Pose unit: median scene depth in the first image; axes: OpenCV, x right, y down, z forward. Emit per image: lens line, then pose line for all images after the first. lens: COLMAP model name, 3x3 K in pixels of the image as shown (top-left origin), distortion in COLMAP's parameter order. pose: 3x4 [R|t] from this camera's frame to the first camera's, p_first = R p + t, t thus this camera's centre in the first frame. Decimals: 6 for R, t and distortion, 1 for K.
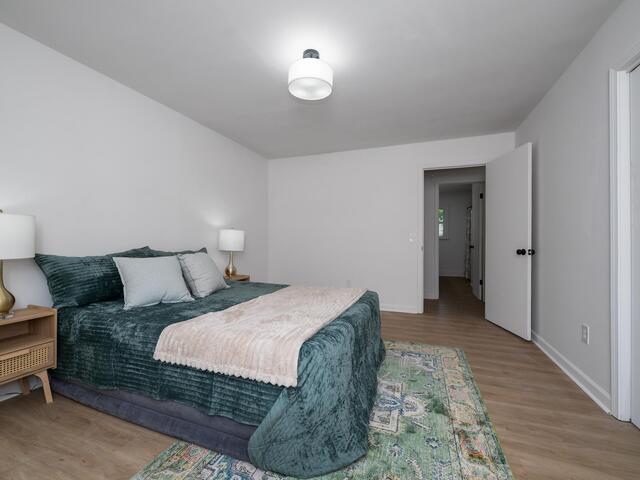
lens RADIAL K [[288.4, 0, 319.9], [0, 288.4, 240.9], [0, 0, 1]] dist [-0.000146, 0.000016]
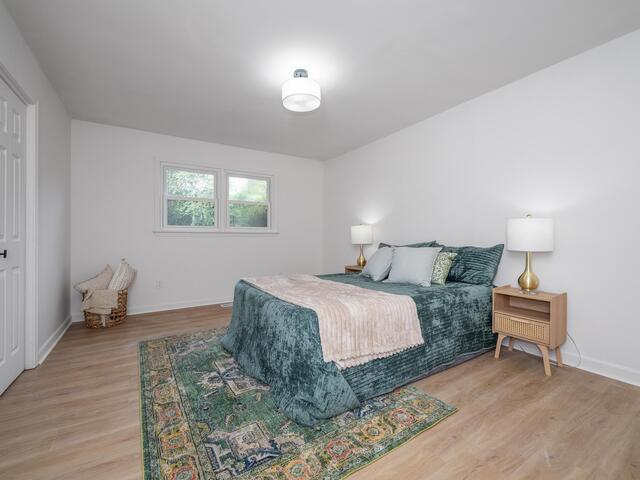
lens RADIAL K [[288.4, 0, 322.2], [0, 288.4, 239.1], [0, 0, 1]] dist [-0.000146, 0.000016]
pose [[-0.613990, -0.002939, -0.789309, 0.757195], [-0.002572, 0.999995, -0.001723, 0.014930], [0.789310, 0.000973, -0.613994, 1.615749]]
